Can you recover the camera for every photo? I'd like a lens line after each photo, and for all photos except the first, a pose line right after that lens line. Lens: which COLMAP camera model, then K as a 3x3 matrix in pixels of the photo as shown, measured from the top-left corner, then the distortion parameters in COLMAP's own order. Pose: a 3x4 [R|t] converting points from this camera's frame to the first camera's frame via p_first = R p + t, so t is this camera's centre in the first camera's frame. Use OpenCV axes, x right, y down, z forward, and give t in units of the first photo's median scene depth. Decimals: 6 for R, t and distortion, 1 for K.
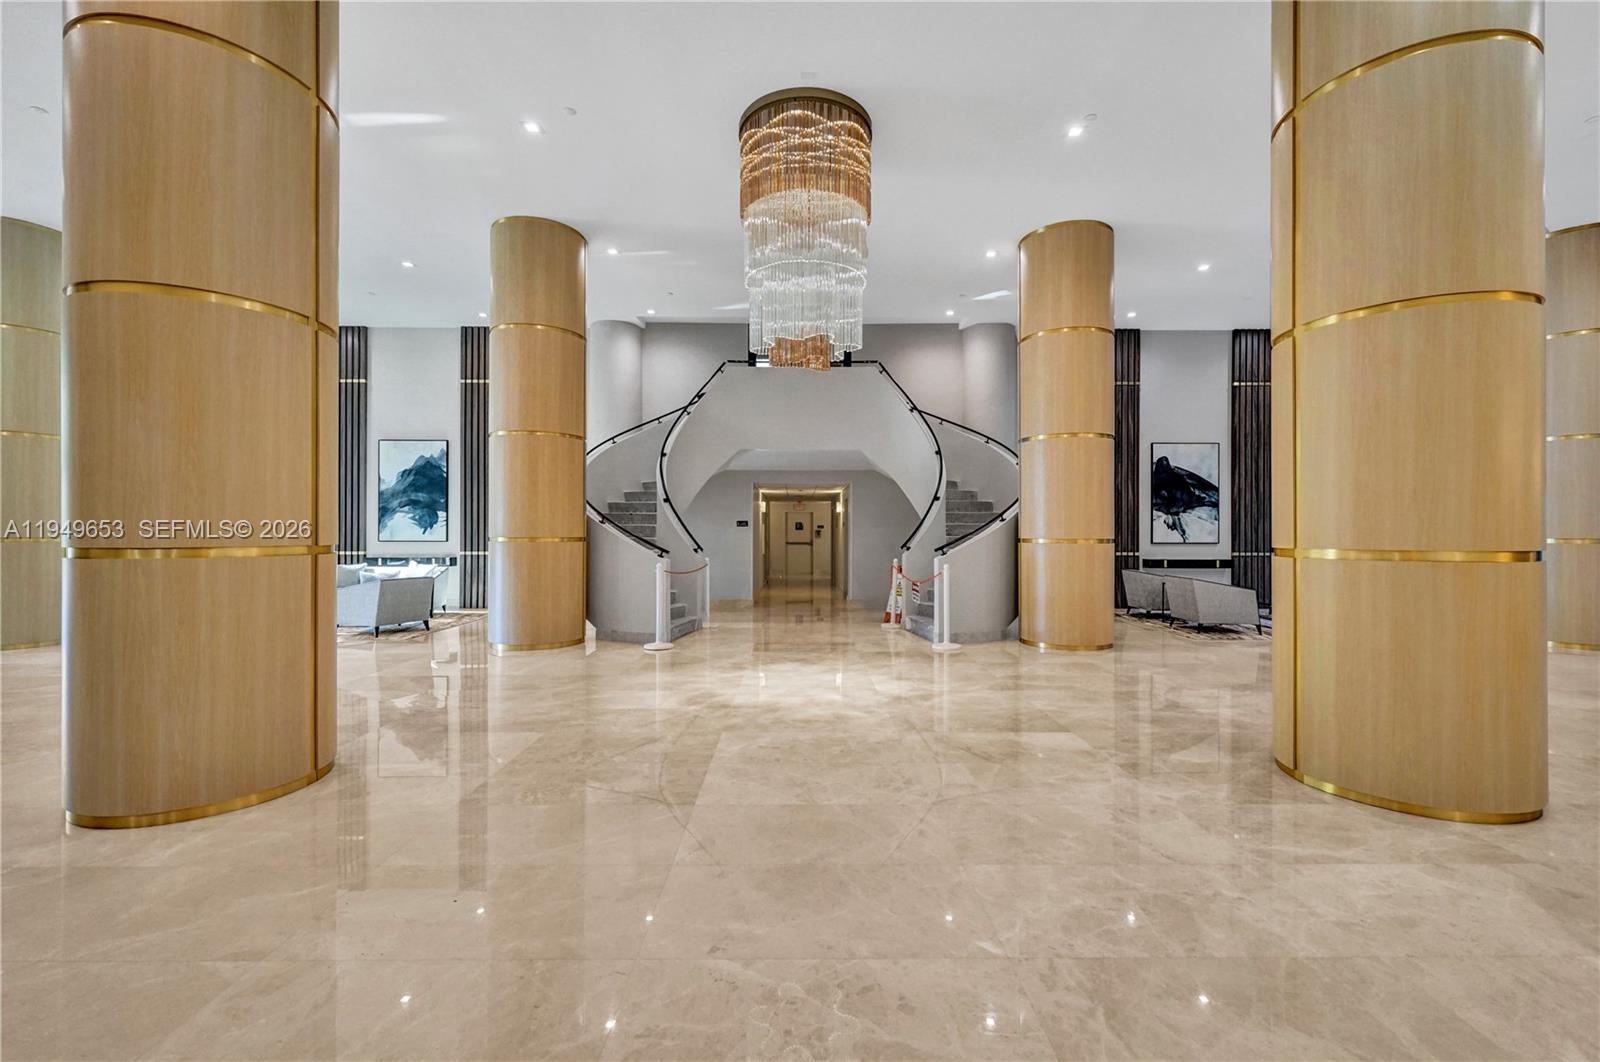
lens RADIAL K [[642.4, 0, 800.0], [0, 642.4, 531.0], [0, 0, 1]] dist [0.000897, 0.000004]
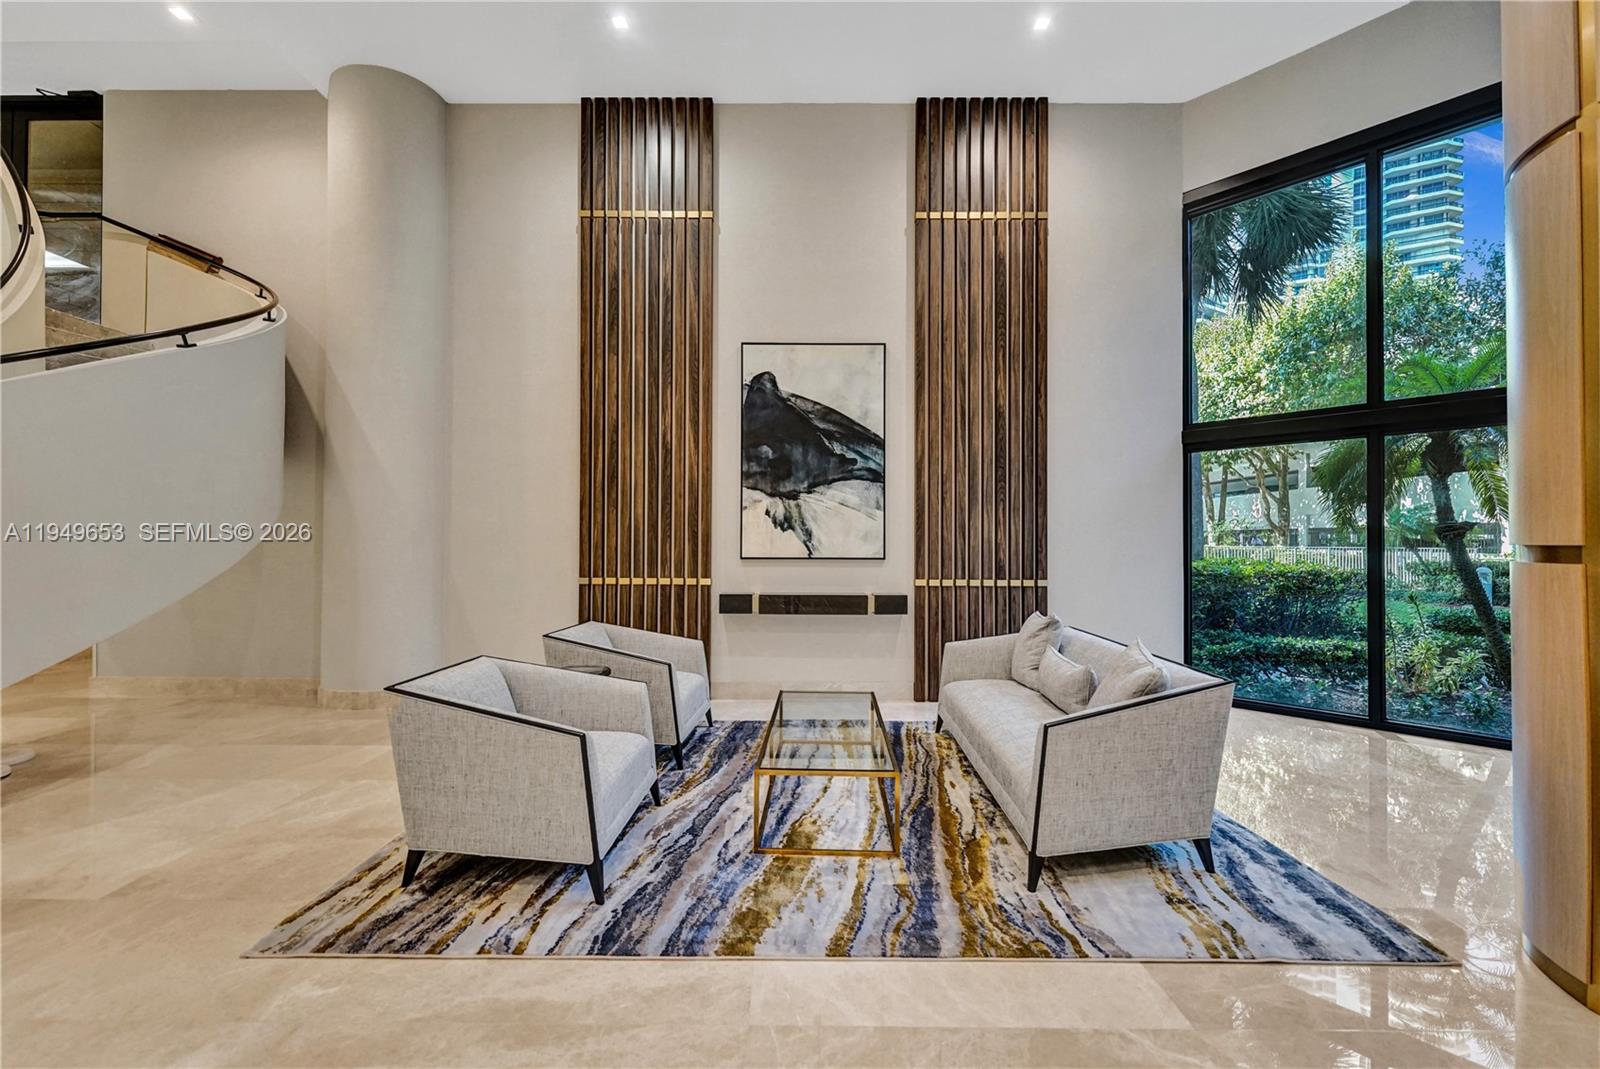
lens RADIAL K [[654.3, 0, 800.0], [0, 654.3, 534.5], [0, 0, 1]] dist [-0.002491, -0.000087]
pose [[0.999897, 0.001827, -0.014262, 0.597514], [-0.001844, 0.999998, -0.001183, 0.001989], [0.014260, 0.001210, 0.999898, 0.526732]]
